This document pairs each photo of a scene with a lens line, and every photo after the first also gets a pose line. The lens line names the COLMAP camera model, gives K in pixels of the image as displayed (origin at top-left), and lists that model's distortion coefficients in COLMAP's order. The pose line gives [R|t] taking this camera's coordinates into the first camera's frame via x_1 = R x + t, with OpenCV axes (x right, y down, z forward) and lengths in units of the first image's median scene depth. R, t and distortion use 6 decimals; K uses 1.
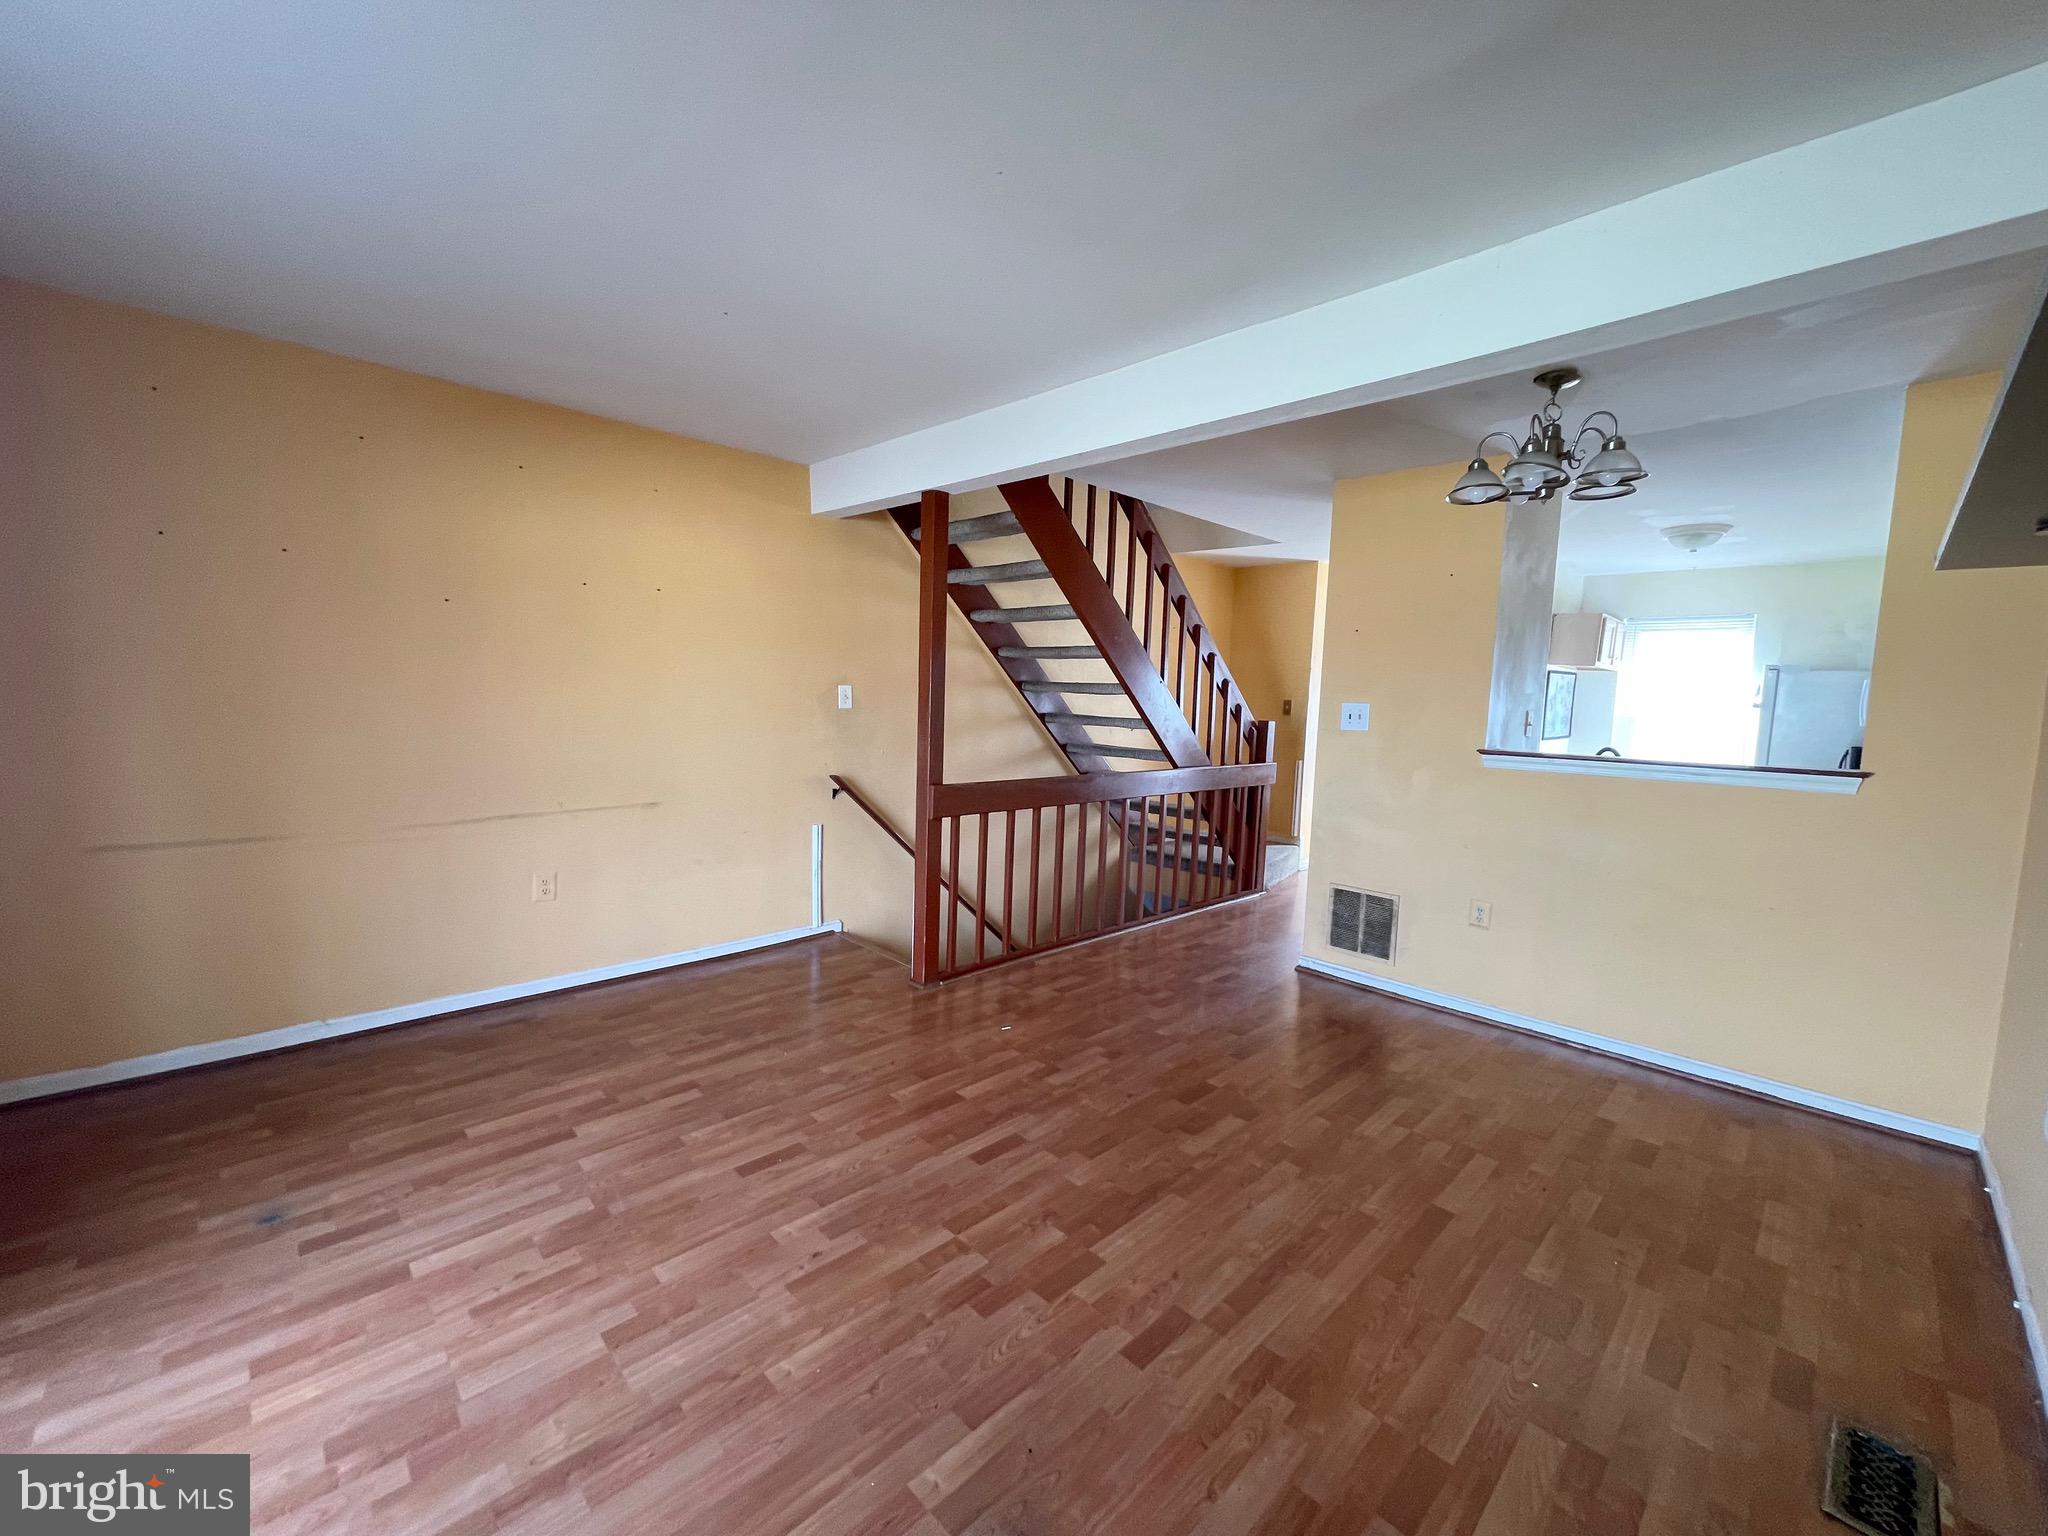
lens RADIAL K [[826.7, 0, 1021.6], [0, 826.7, 768.3], [0, 0, 1]] dist [-0.001242, 0.000408]
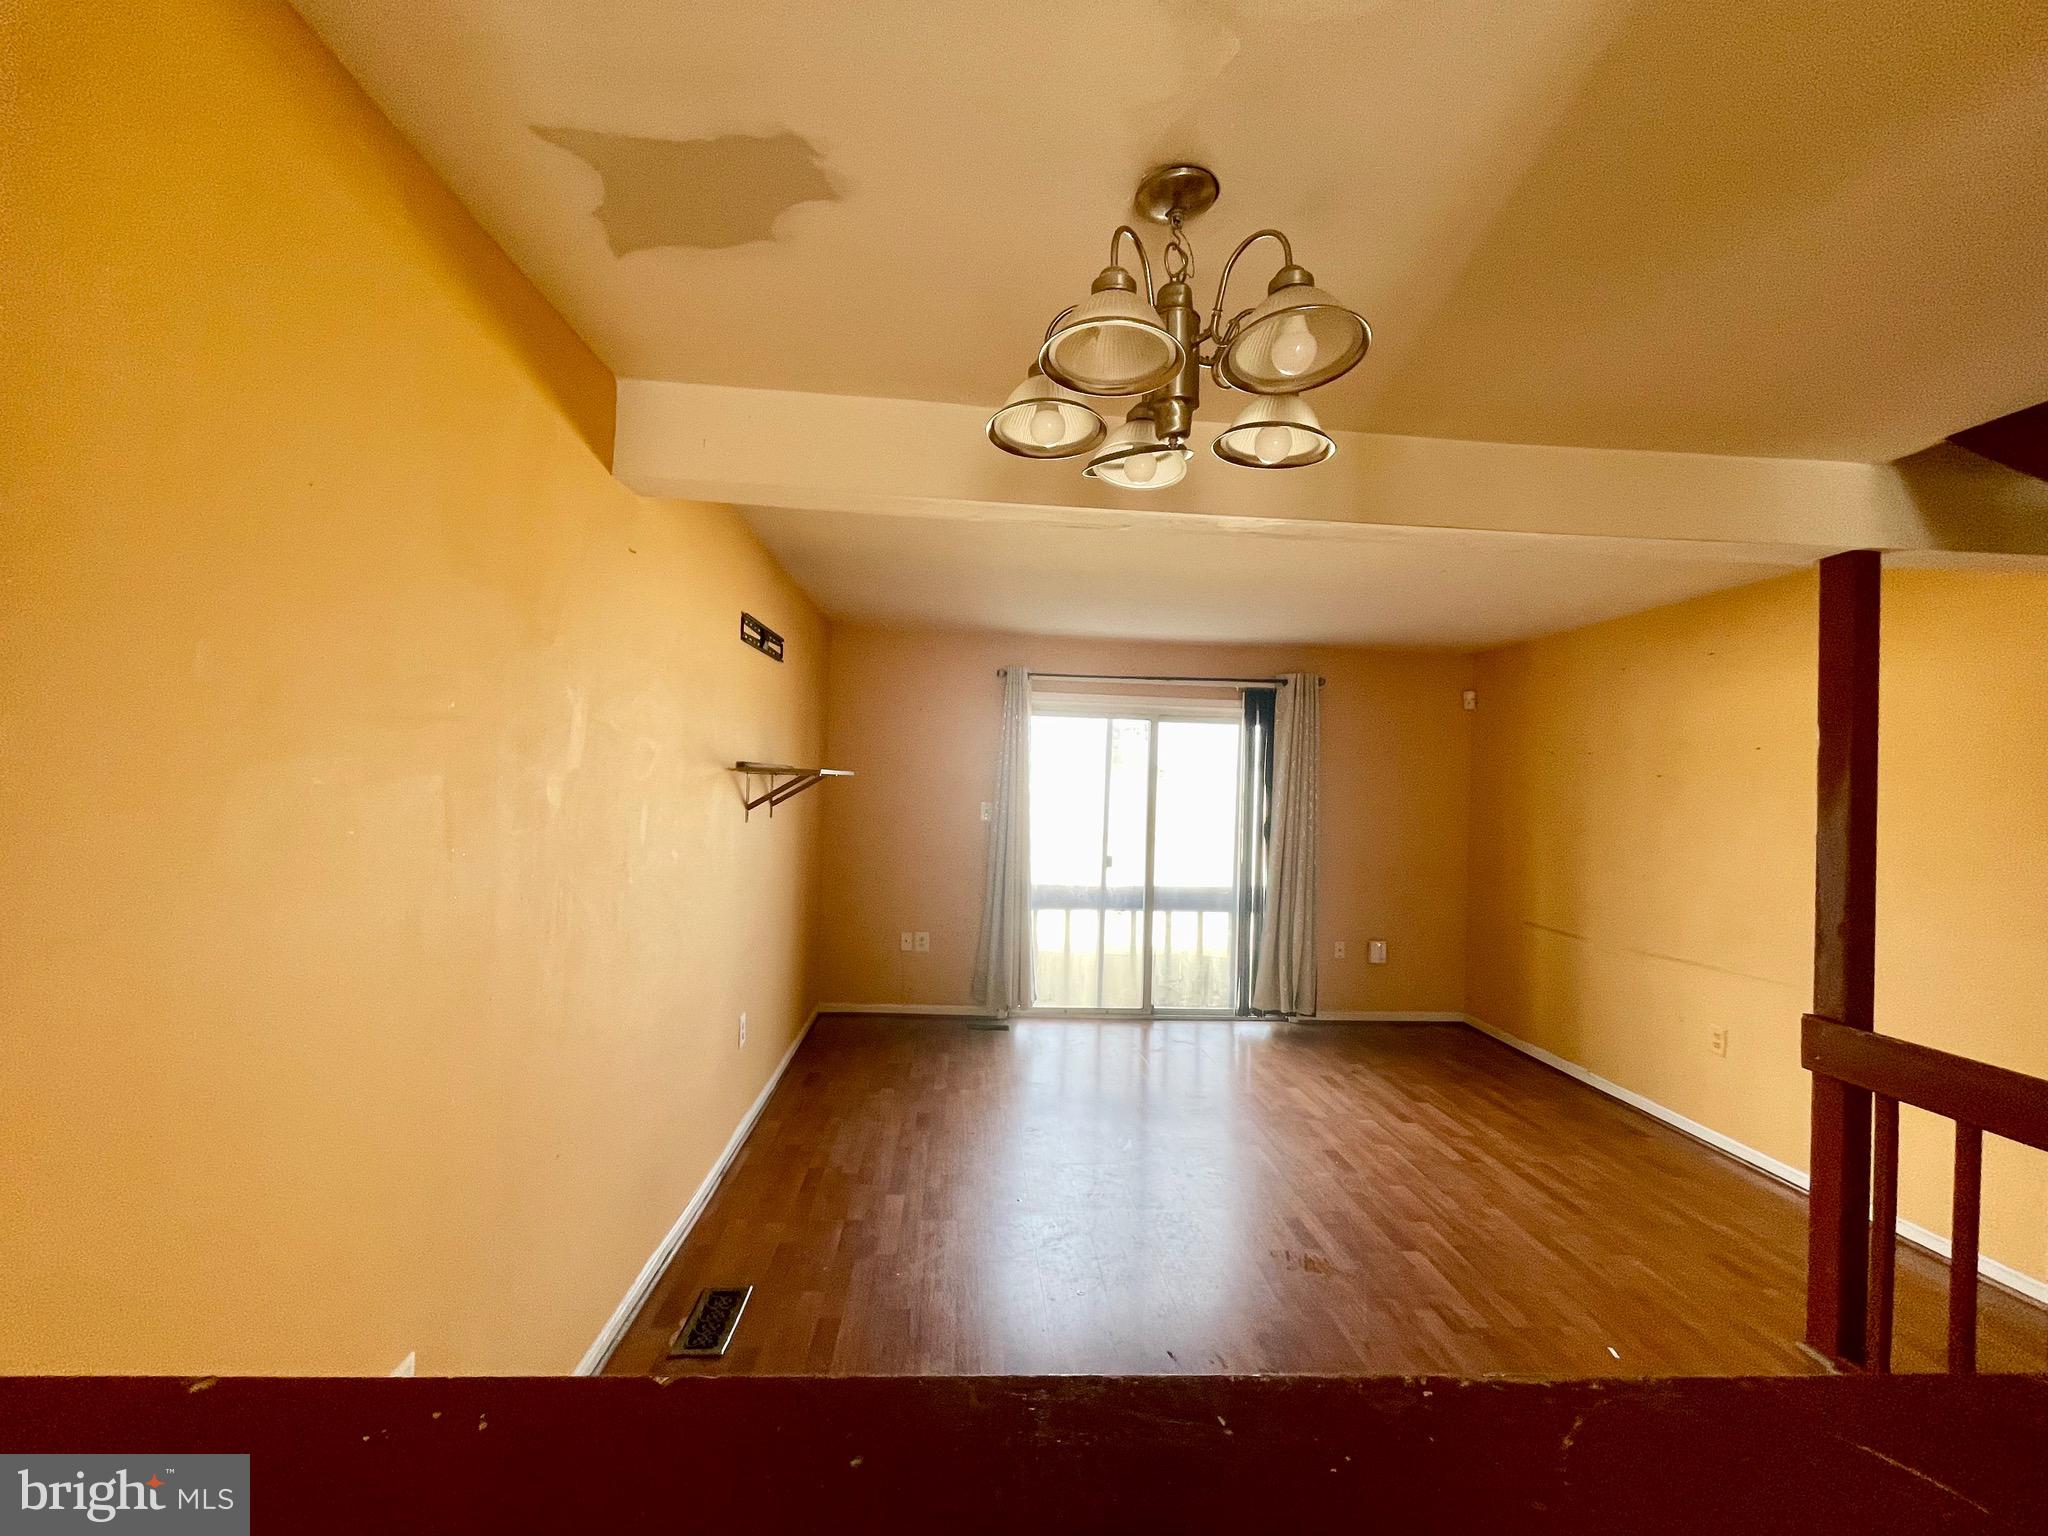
lens RADIAL K [[826.7, 0, 1021.6], [0, 826.7, 768.3], [0, 0, 1]] dist [-0.001242, 0.000408]
pose [[-0.645064, -0.065855, -0.761285, 0.996323], [-0.124999, 0.991953, 0.020107, -0.133821], [0.753835, 0.108131, -0.648105, 1.210614]]
